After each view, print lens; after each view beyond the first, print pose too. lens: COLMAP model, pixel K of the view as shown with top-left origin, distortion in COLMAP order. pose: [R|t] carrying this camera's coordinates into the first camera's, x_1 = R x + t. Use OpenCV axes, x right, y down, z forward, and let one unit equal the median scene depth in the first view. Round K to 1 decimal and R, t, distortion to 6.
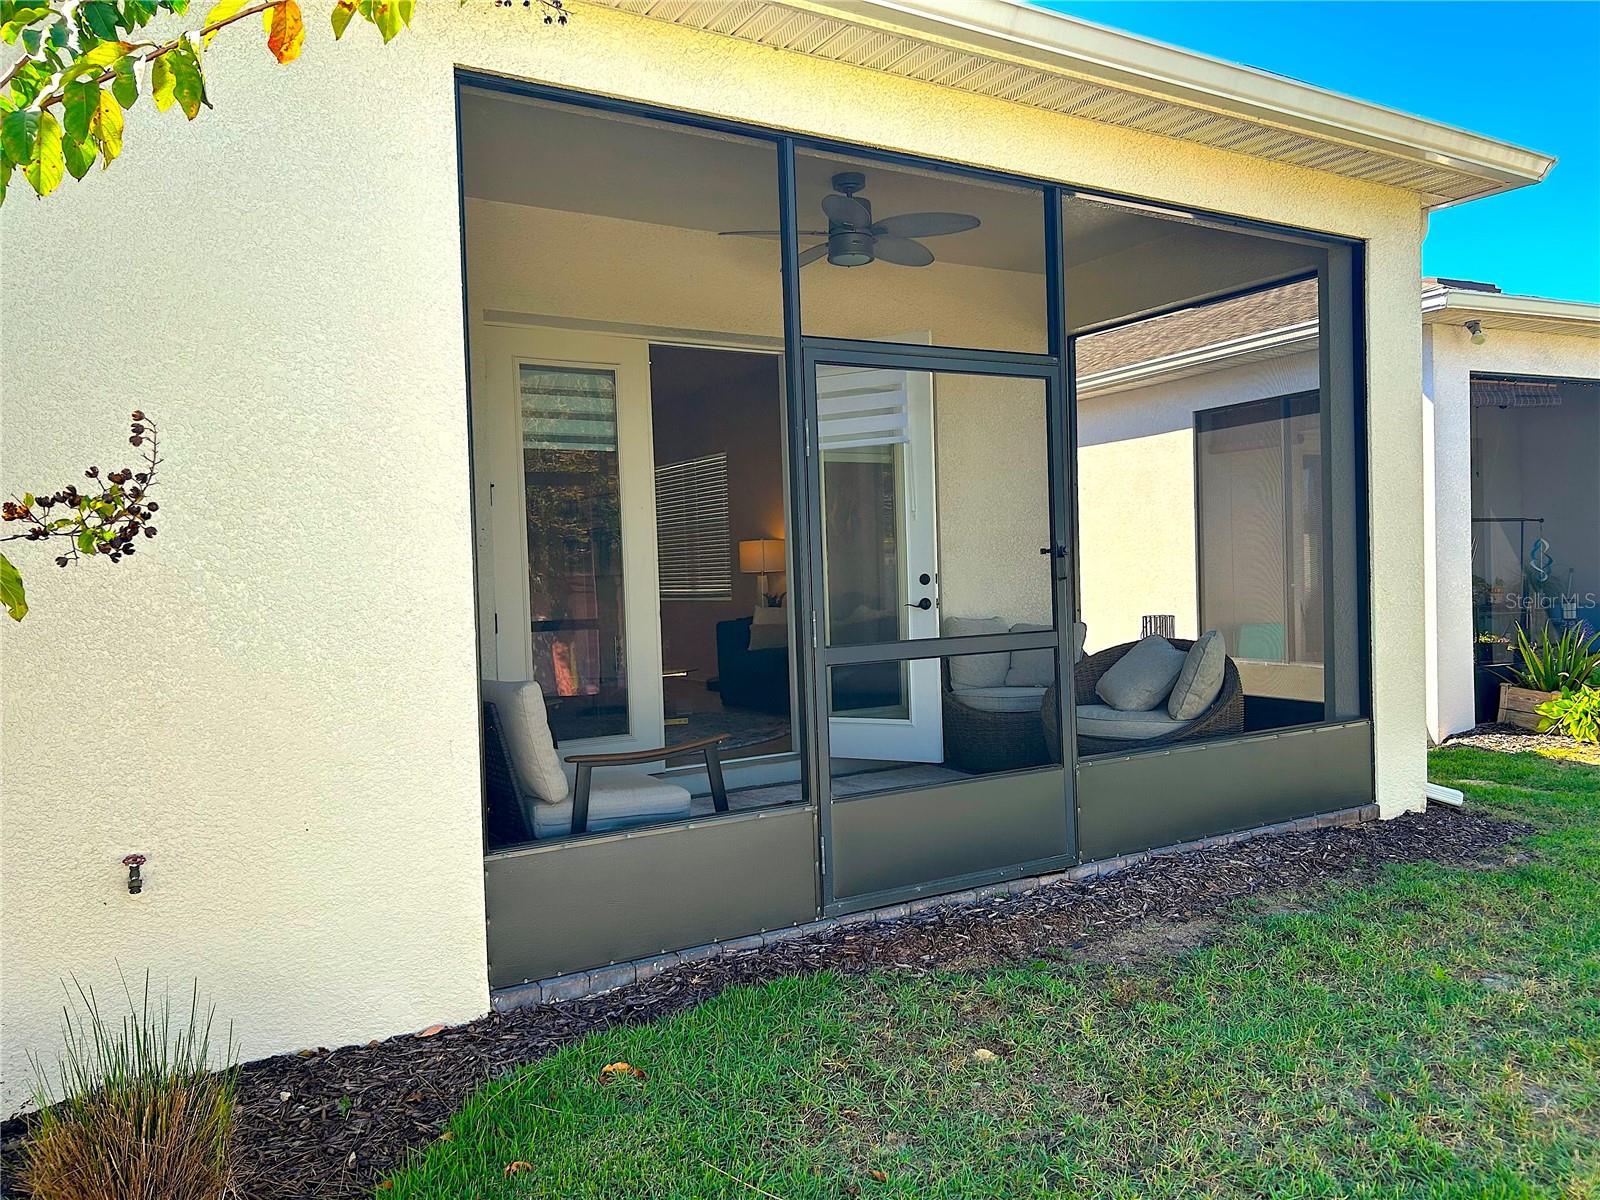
lens RADIAL K [[1205.7, 0, 799.8], [0, 1205.7, 605.6], [0, 0, 1]] dist [0.067716, -0.082681]
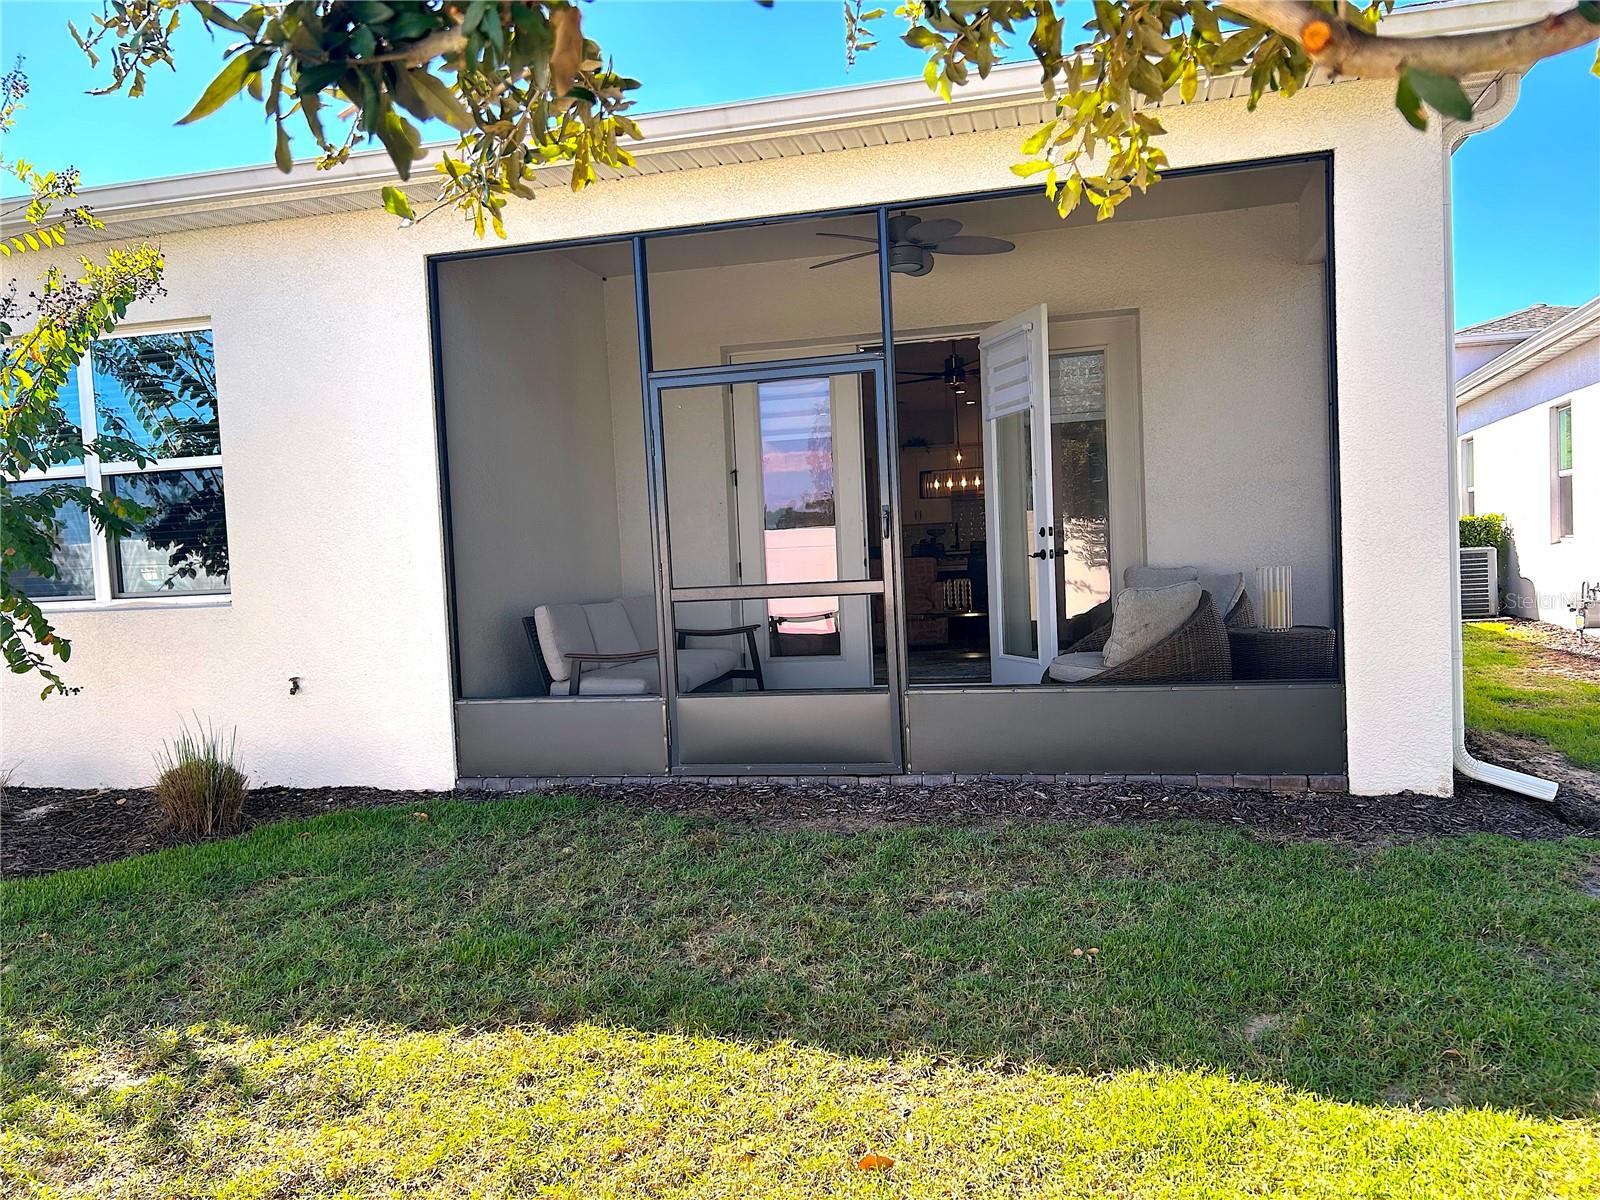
lens RADIAL K [[1205.7, 0, 801.7], [0, 1205.7, 598.8], [0, 0, 1]] dist [0.067716, -0.082681]
pose [[0.698647, 0.026022, -0.714993, 0.849842], [0.004498, 0.999159, 0.040759, -0.007852], [0.715452, -0.031692, 0.697943, 0.082957]]
